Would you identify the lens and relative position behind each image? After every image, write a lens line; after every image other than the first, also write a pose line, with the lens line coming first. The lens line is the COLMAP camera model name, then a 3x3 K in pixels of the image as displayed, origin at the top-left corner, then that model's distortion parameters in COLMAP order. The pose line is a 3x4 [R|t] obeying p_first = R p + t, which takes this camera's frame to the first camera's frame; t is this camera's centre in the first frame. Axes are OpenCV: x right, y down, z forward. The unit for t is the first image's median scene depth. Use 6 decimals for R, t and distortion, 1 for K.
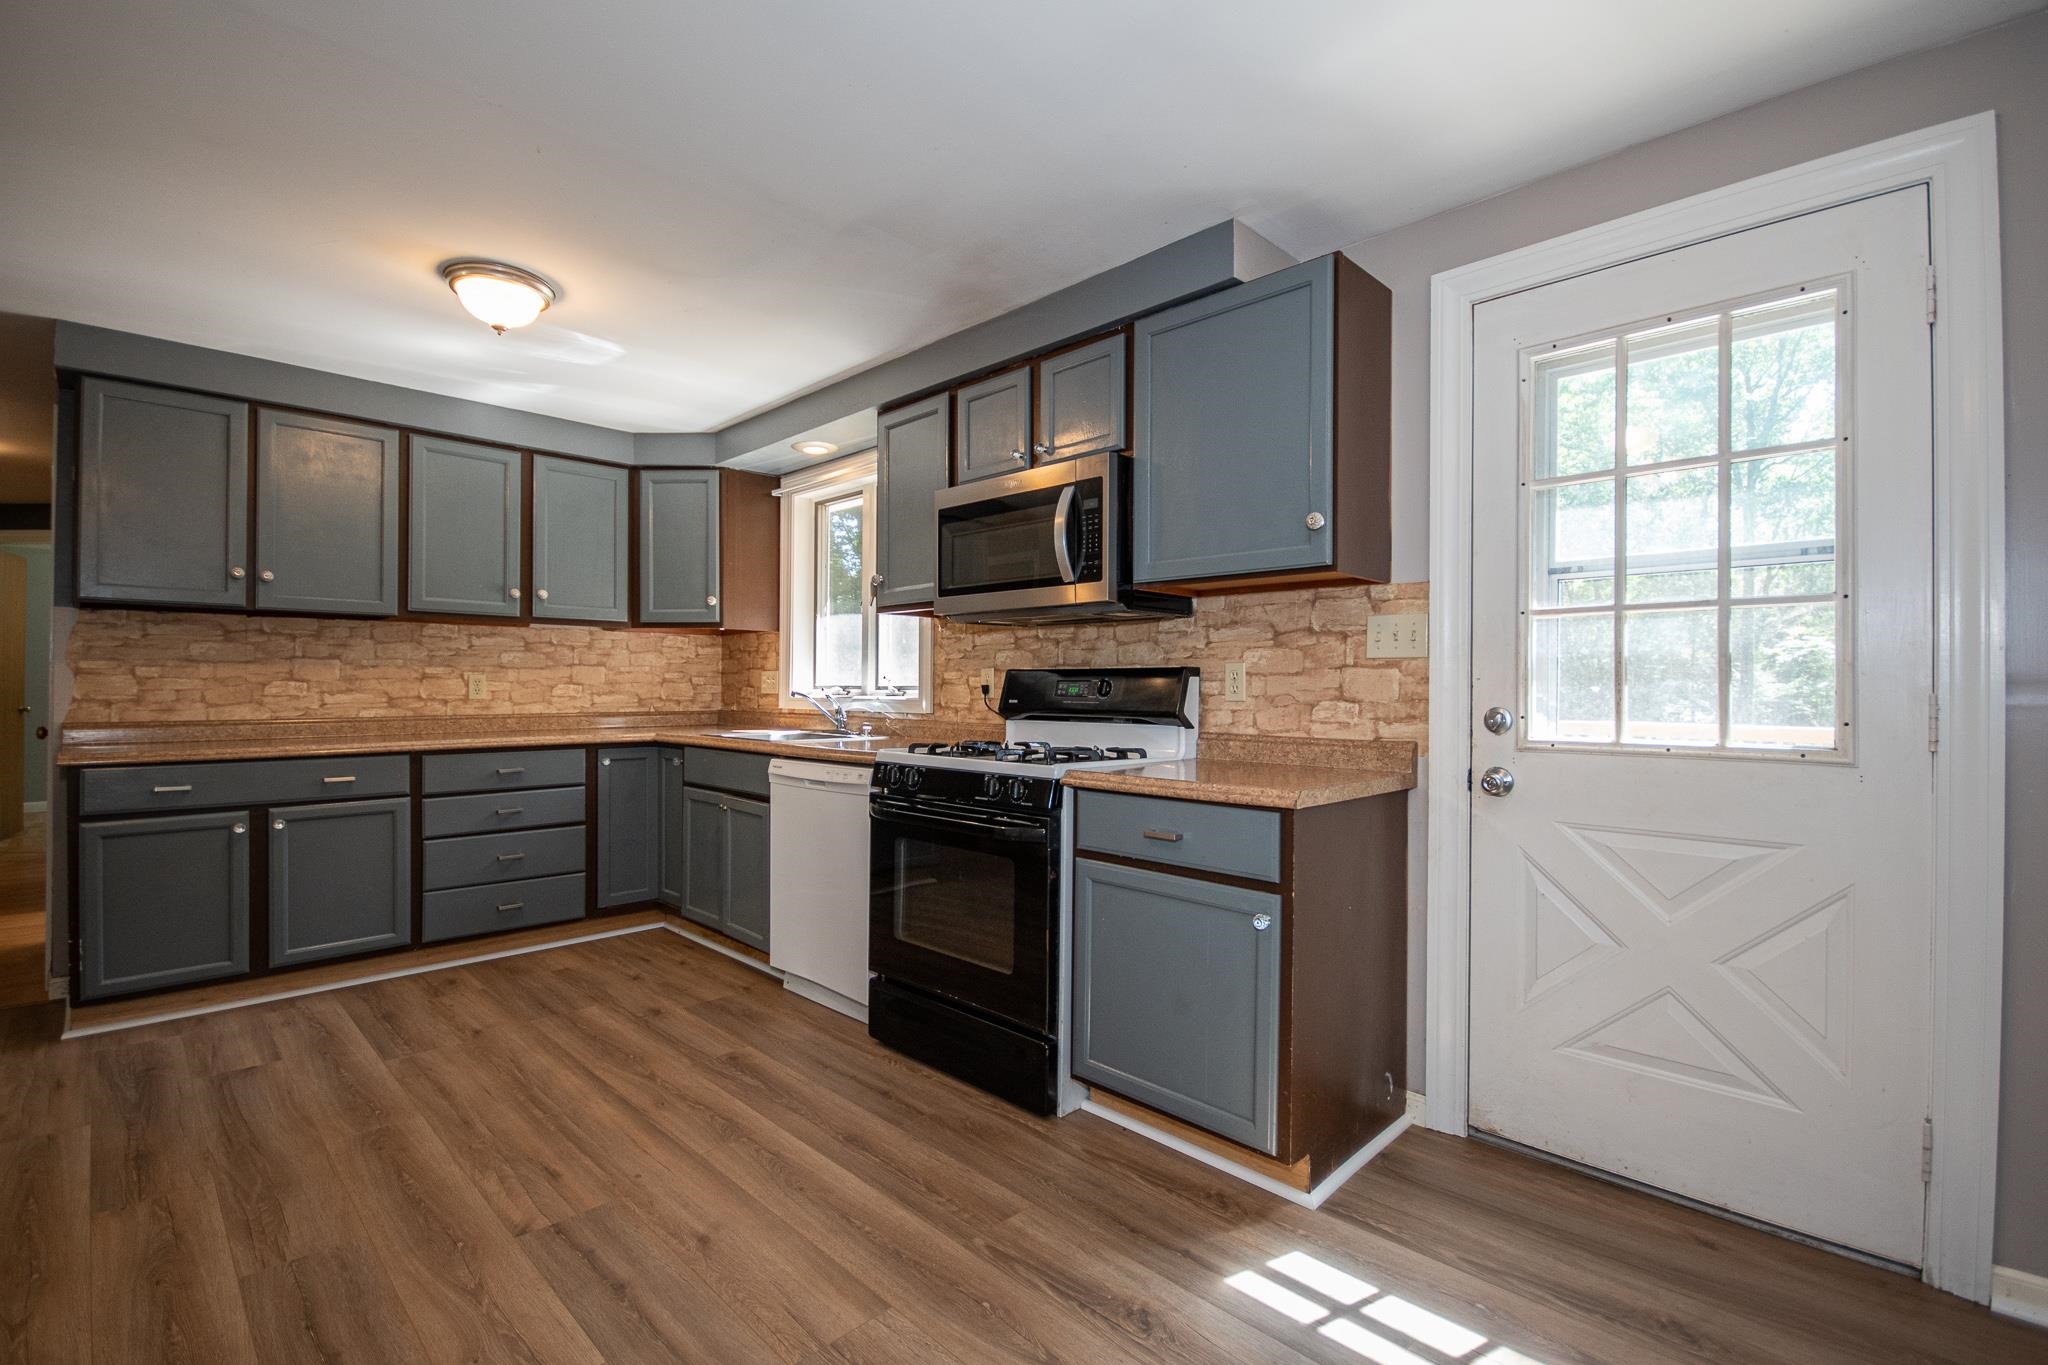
lens RADIAL K [[906.0, 0, 1025.6], [0, 906.0, 687.9], [0, 0, 1]] dist [-0.001350, -0.007493]
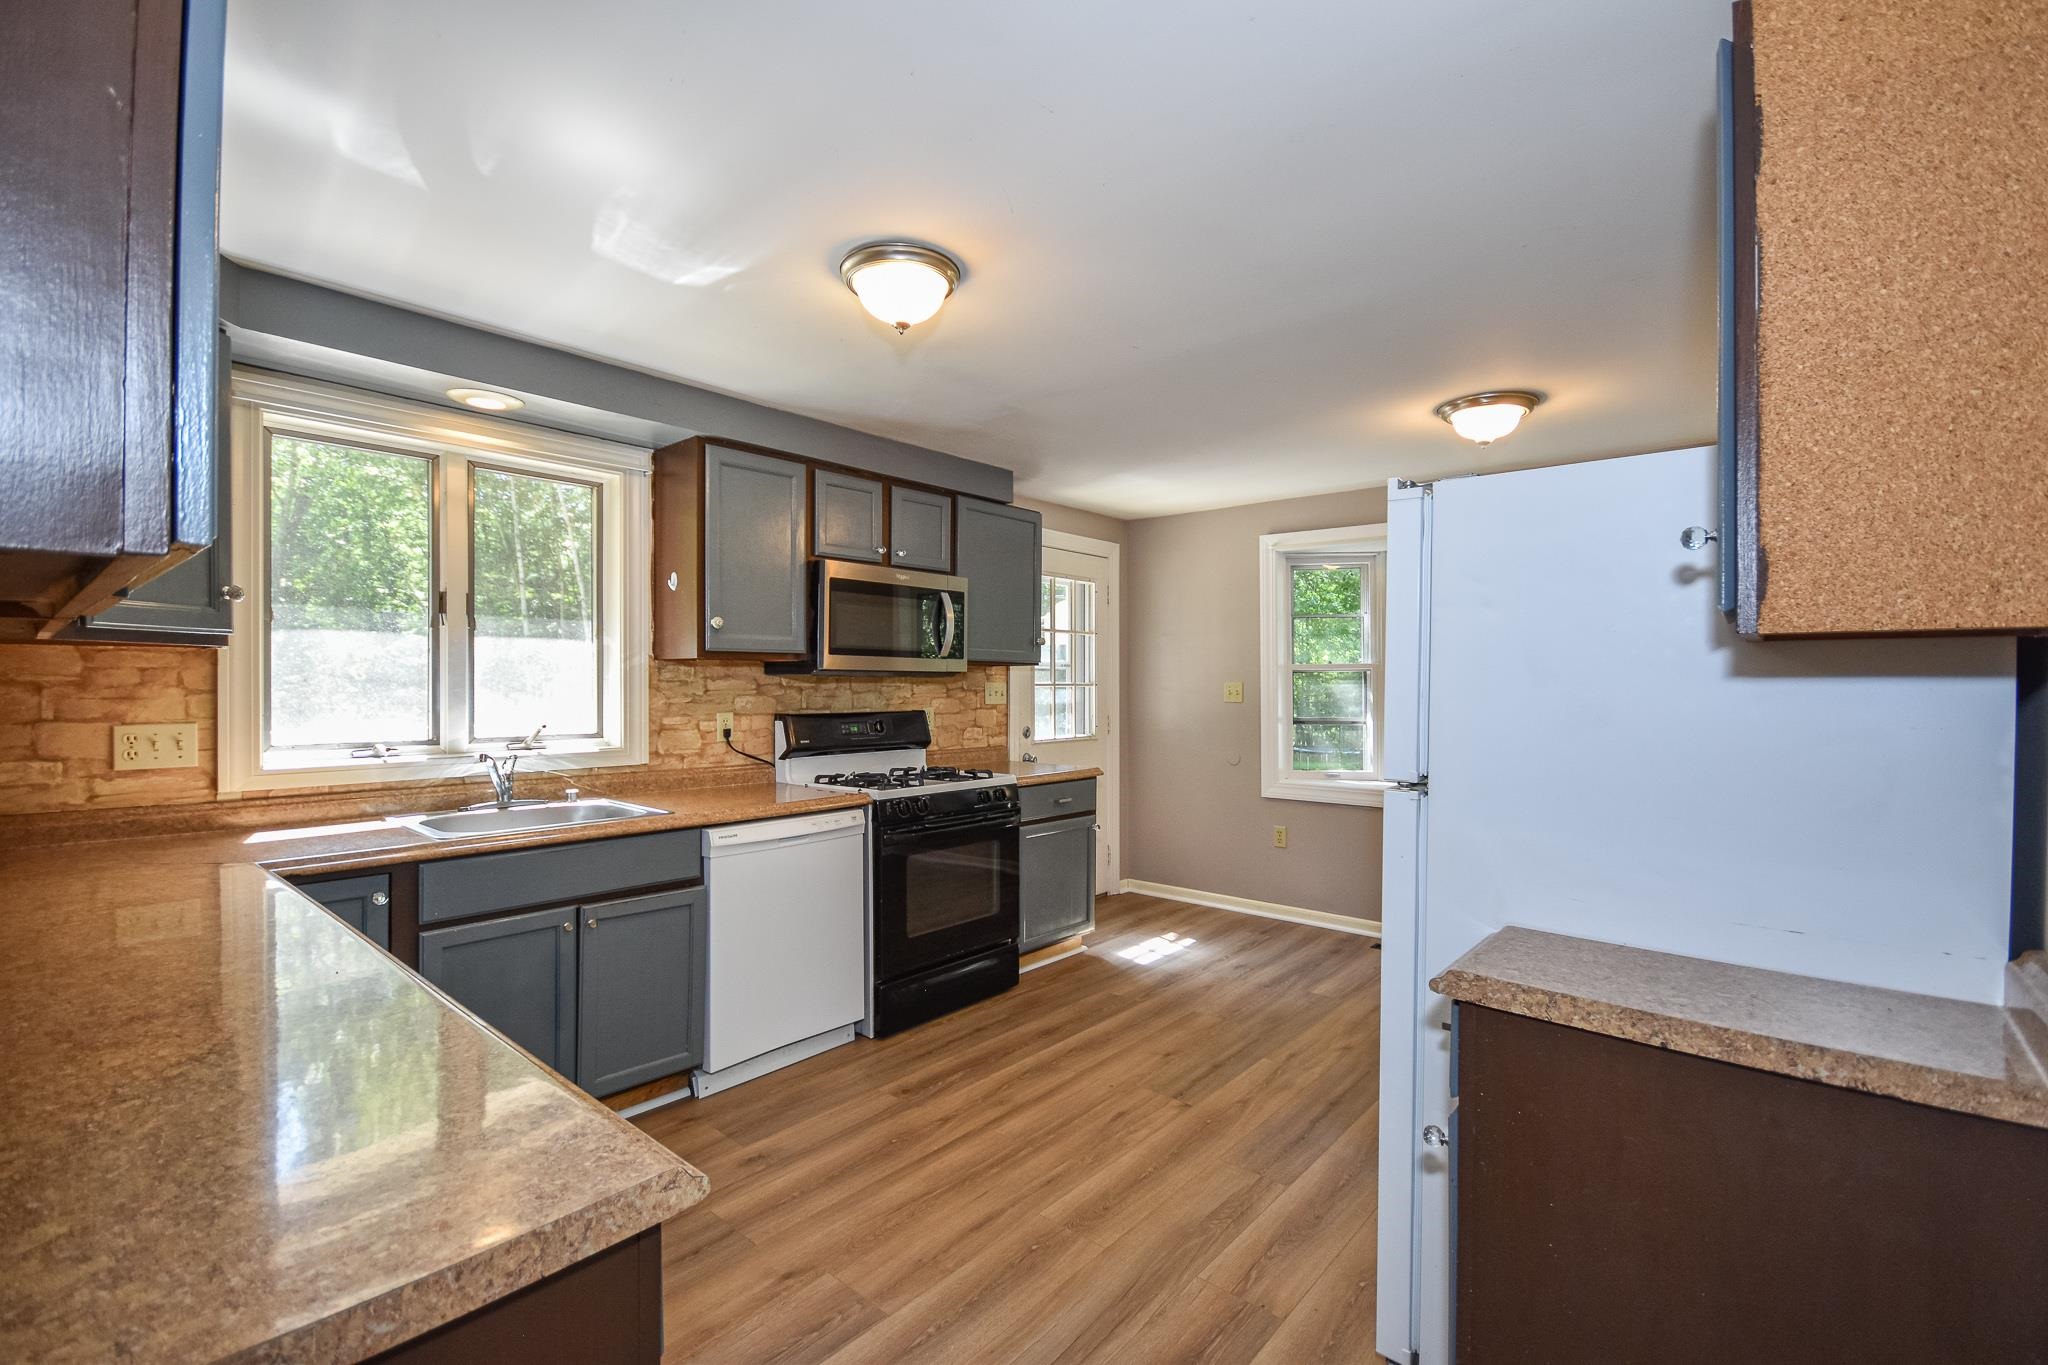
lens RADIAL K [[906.0, 0, 1035.6], [0, 906.0, 683.0], [0, 0, 1]] dist [-0.001350, -0.007493]
pose [[-0.070326, -0.006789, 0.997501, -1.244180], [-0.006591, 0.999958, 0.006341, -0.072988], [-0.997502, -0.006129, -0.070368, 0.823018]]
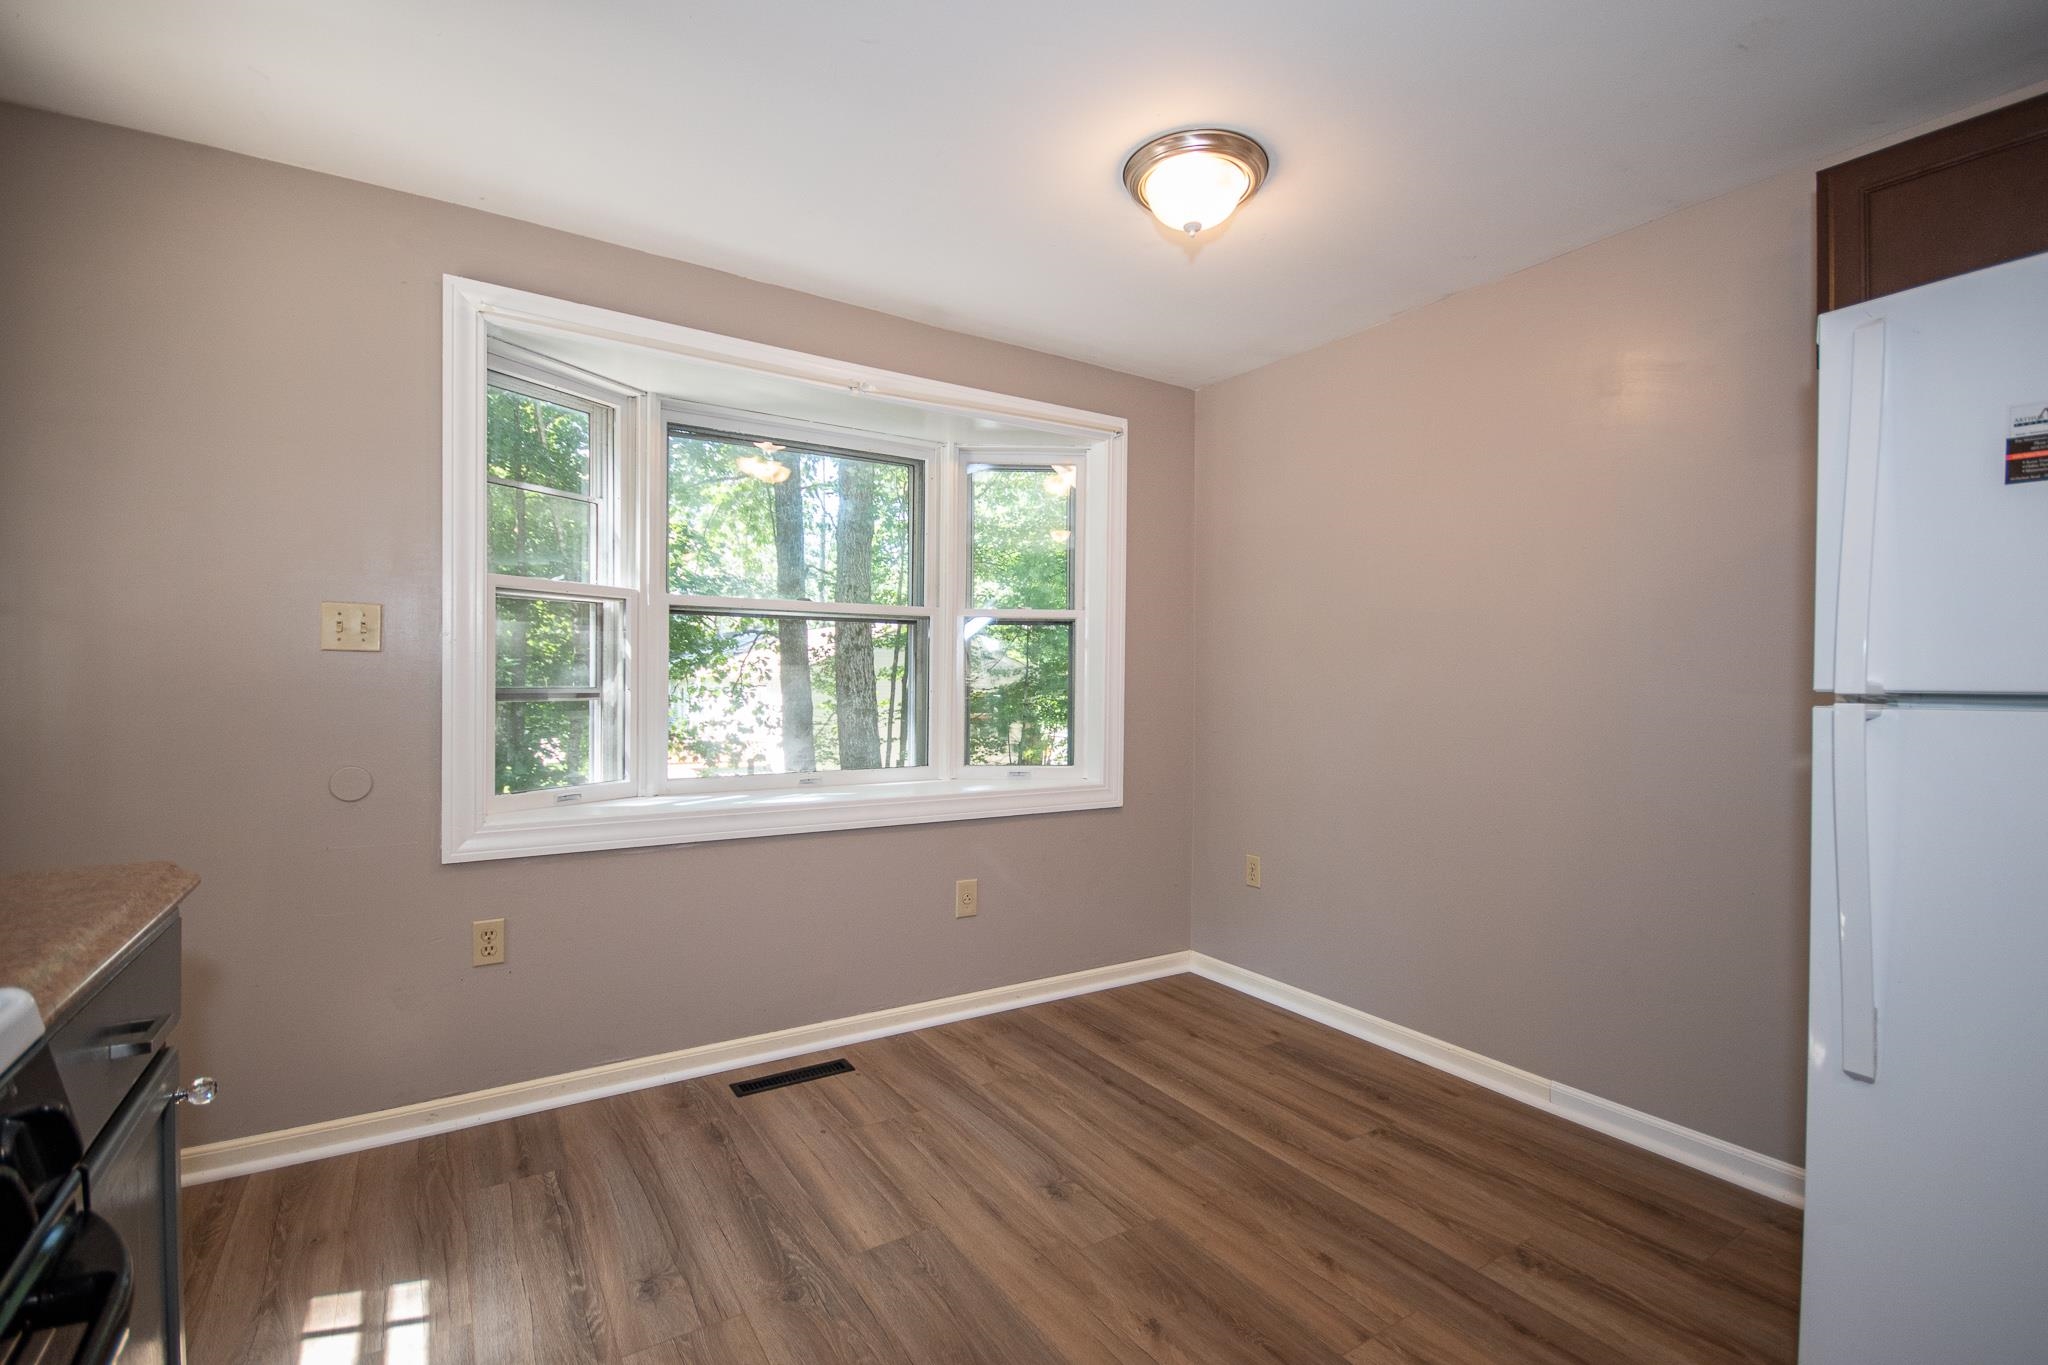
lens RADIAL K [[906.0, 0, 1042.4], [0, 906.0, 679.0], [0, 0, 1]] dist [-0.001350, -0.007493]
pose [[-0.976429, -0.011824, 0.215513, -0.256645], [-0.013635, 0.999883, -0.006917, -0.010069], [-0.215407, -0.009692, -0.976476, 0.910752]]
